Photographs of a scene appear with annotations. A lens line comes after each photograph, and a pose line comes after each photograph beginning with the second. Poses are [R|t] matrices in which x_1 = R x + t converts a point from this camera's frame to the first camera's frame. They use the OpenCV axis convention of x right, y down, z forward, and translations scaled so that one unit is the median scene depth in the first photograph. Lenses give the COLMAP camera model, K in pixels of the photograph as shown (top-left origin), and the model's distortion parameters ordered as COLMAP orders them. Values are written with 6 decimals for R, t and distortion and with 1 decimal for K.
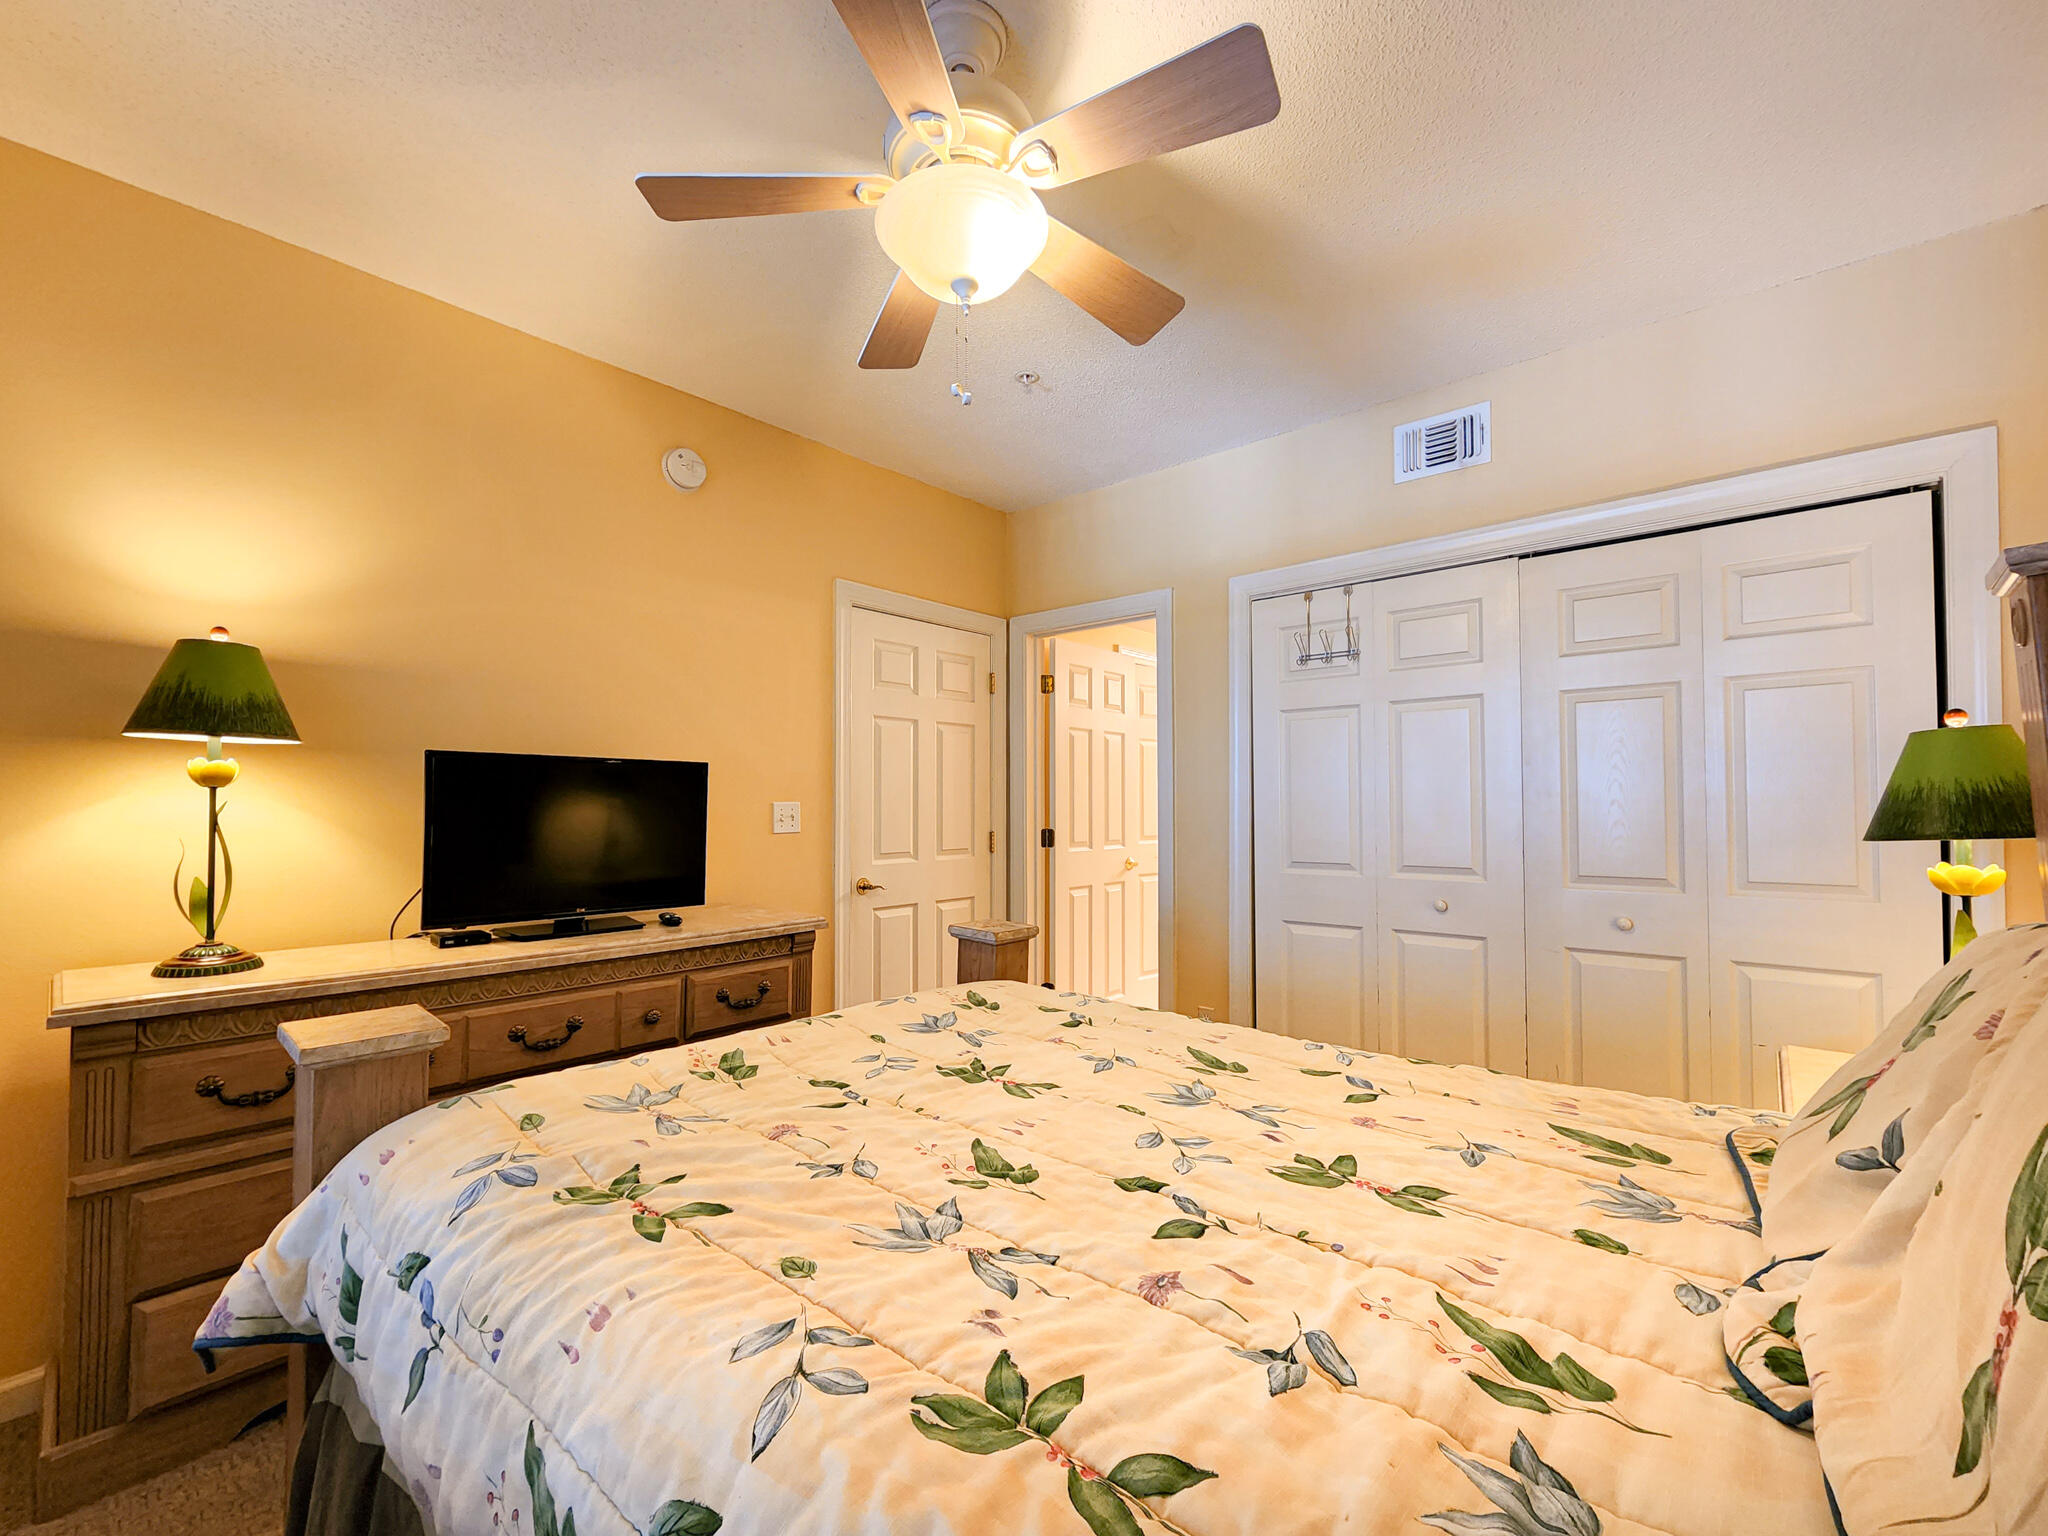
lens RADIAL K [[845.6, 0, 1020.9], [0, 845.6, 791.9], [0, 0, 1]] dist [-0.002511, -0.000683]
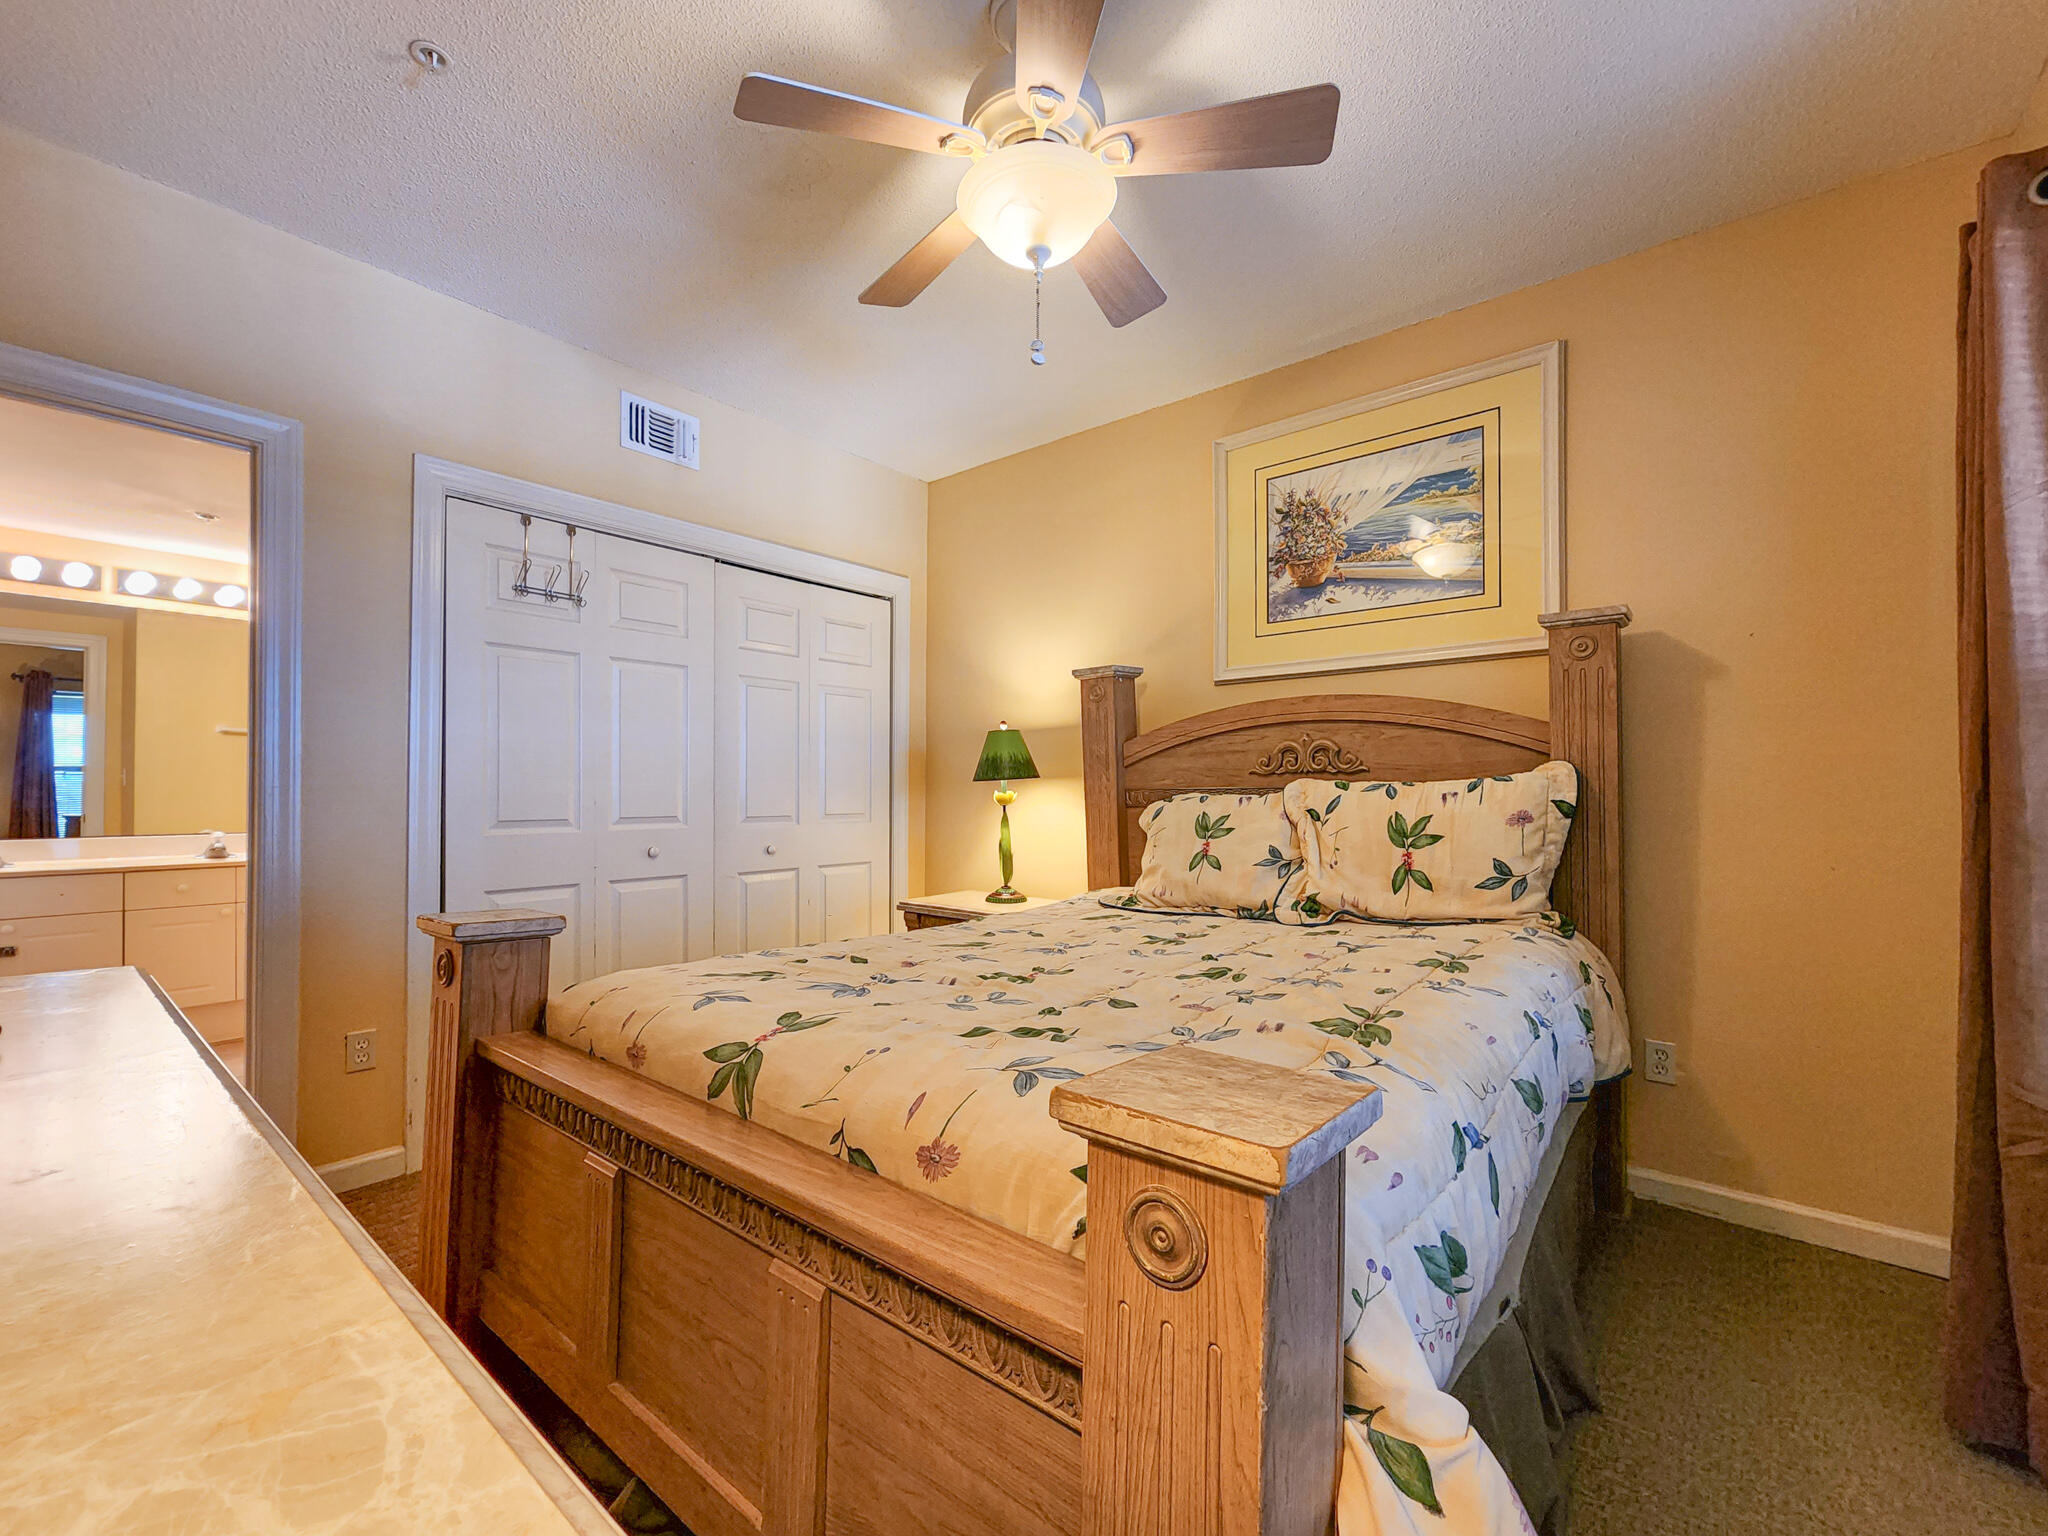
lens RADIAL K [[845.6, 0, 1020.9], [0, 845.6, 791.9], [0, 0, 1]] dist [-0.002511, -0.000683]
pose [[-0.024281, 0.006265, 0.999686, -0.570348], [-0.012251, 0.999903, -0.006564, 0.054338], [-0.999630, -0.012407, -0.024202, 0.515247]]
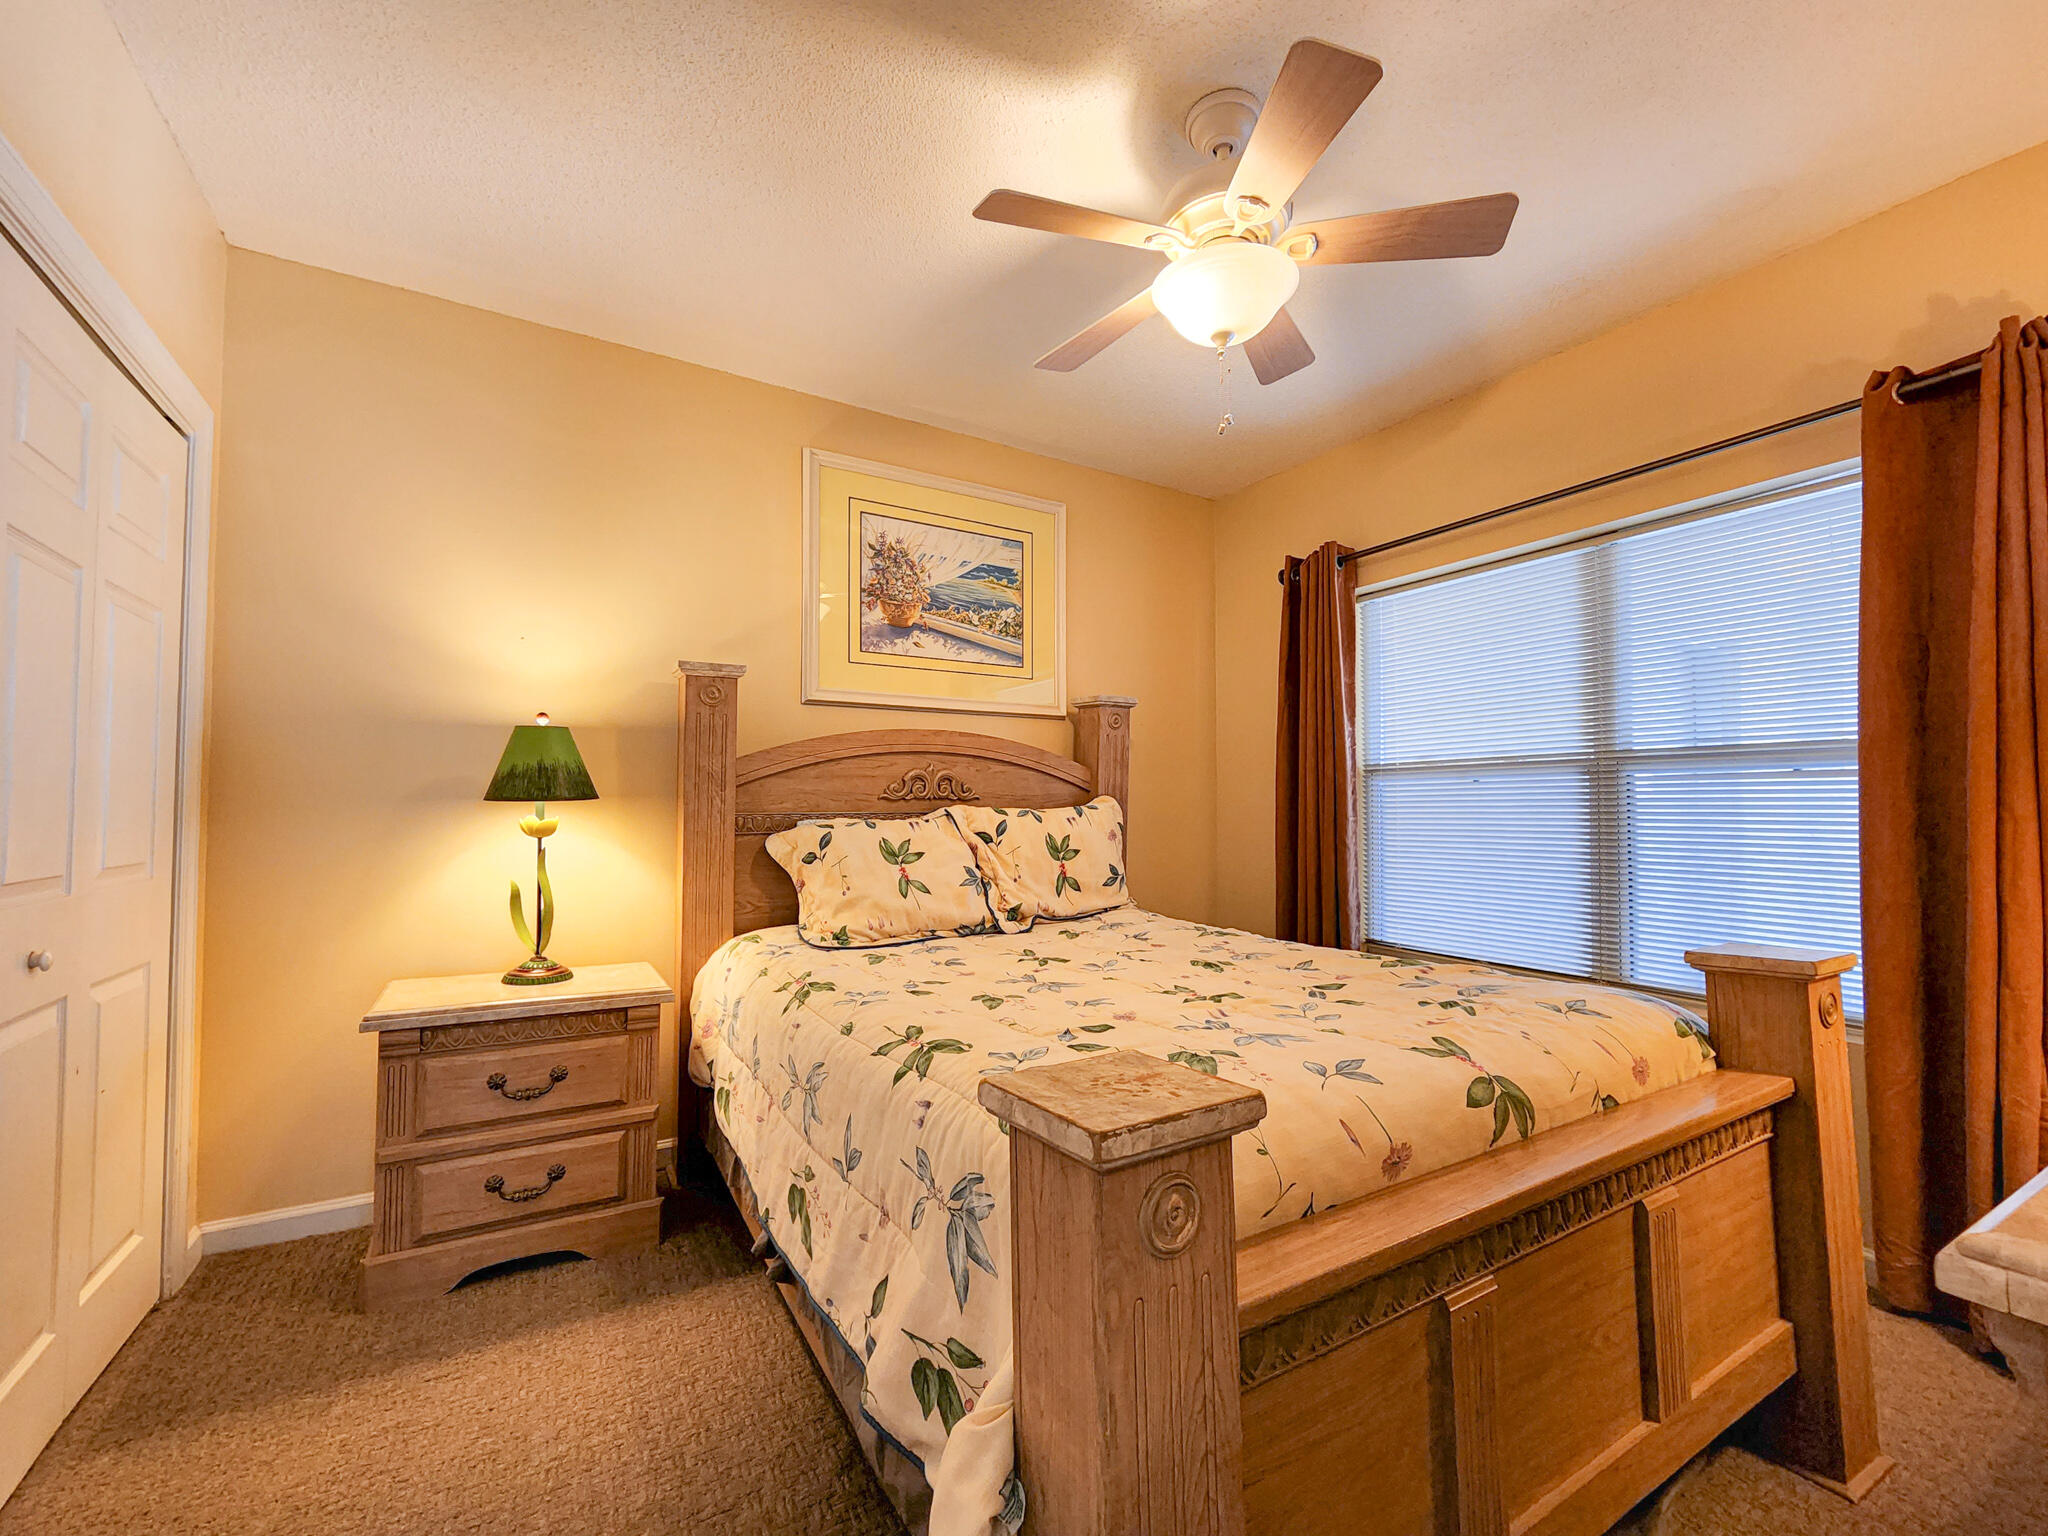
lens RADIAL K [[834.7, 0, 1020.9], [0, 834.7, 791.1], [0, 0, 1]] dist [-0.001655, -0.001150]
pose [[-0.944430, 0.010655, 0.328541, -0.093746], [-0.001849, 0.999286, -0.037724, 0.051467], [-0.328708, -0.036236, -0.943736, 1.083517]]
